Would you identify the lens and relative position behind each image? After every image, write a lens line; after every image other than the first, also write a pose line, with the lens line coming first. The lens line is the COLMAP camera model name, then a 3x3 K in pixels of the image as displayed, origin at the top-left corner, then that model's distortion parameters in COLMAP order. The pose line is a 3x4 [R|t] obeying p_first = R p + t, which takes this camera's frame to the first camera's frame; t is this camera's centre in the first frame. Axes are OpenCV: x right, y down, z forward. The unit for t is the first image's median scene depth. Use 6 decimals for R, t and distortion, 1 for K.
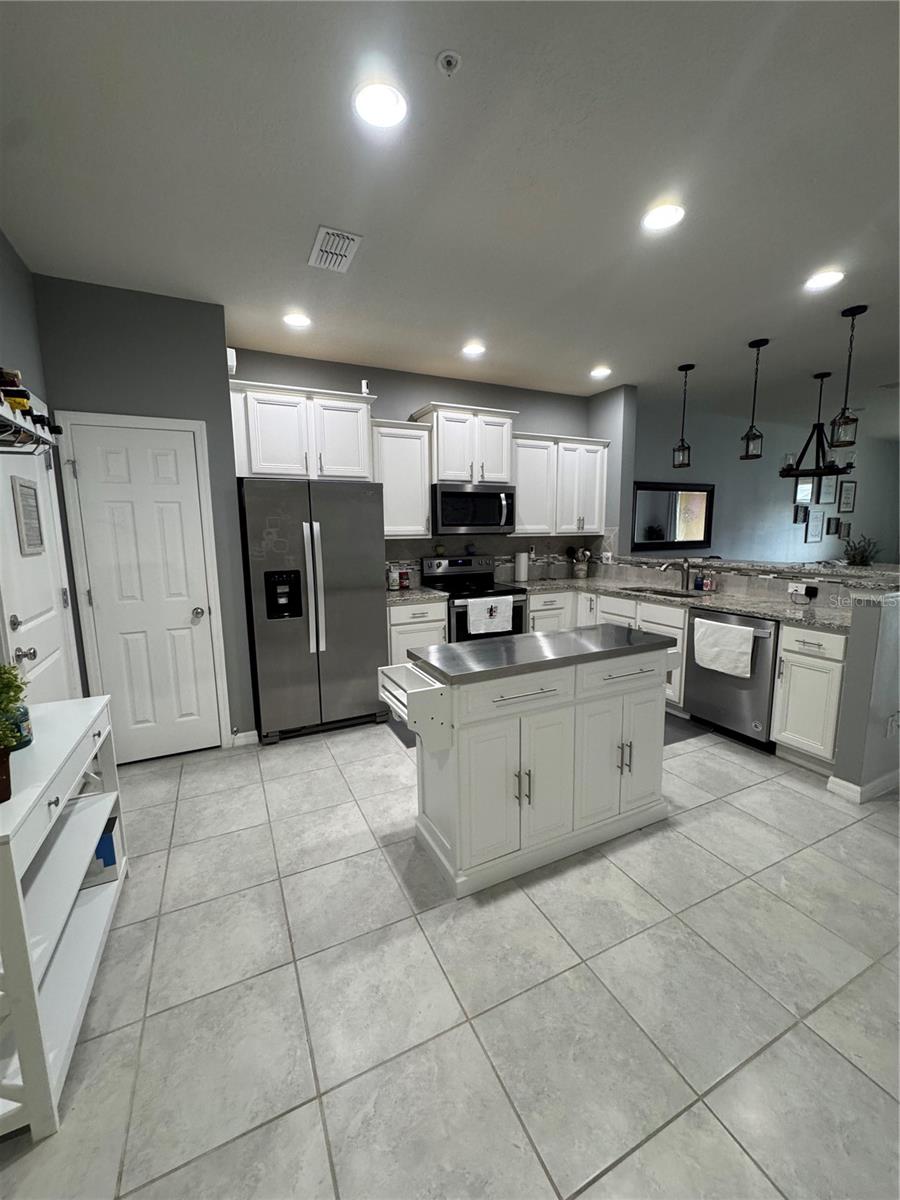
lens RADIAL K [[477.9, 0, 451.0], [0, 477.9, 597.6], [0, 0, 1]] dist [-0.002711, 0.000807]
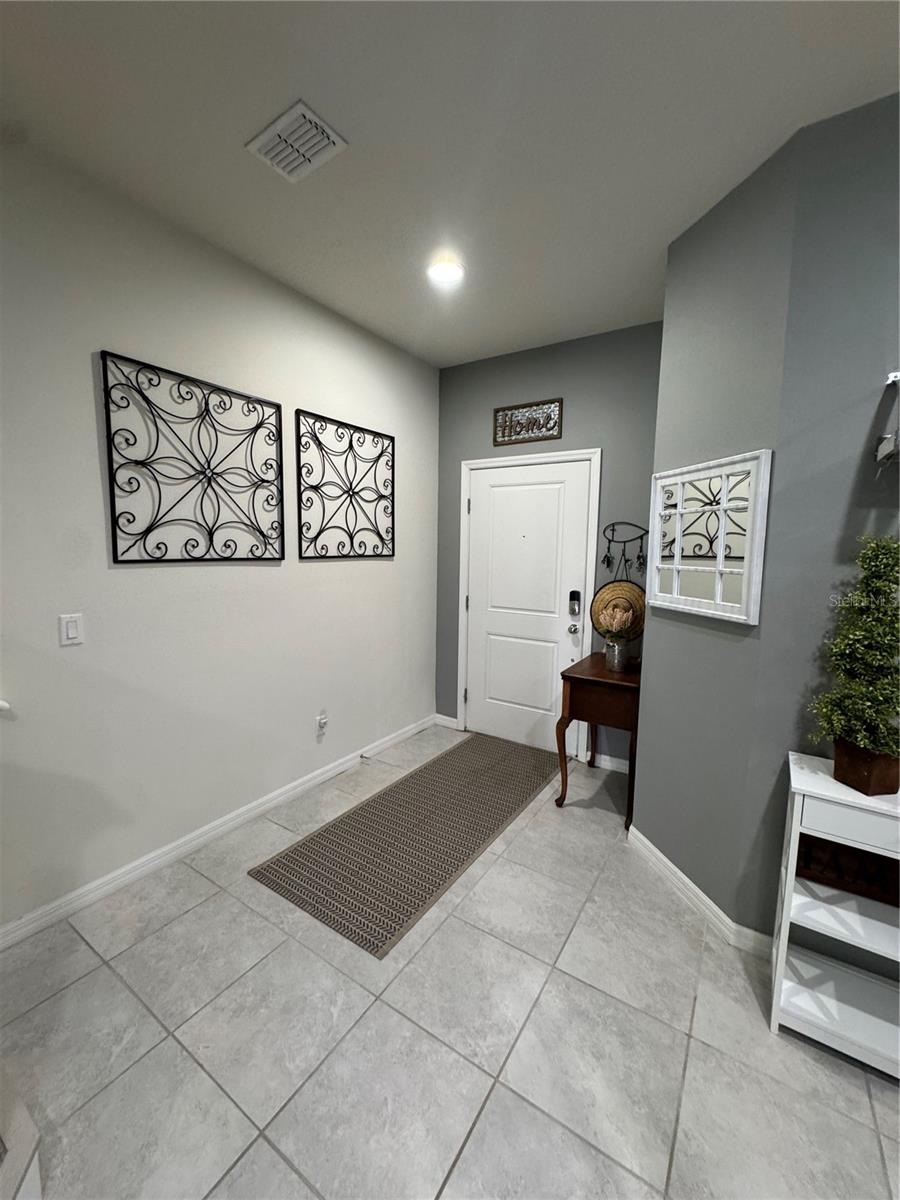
lens RADIAL K [[477.9, 0, 451.0], [0, 477.9, 597.6], [0, 0, 1]] dist [-0.002711, 0.000807]
pose [[-0.854847, 0.055546, -0.515898, 0.143857], [-0.079892, 0.968307, 0.236639, -0.066563], [0.512692, 0.243506, -0.823317, 0.390732]]
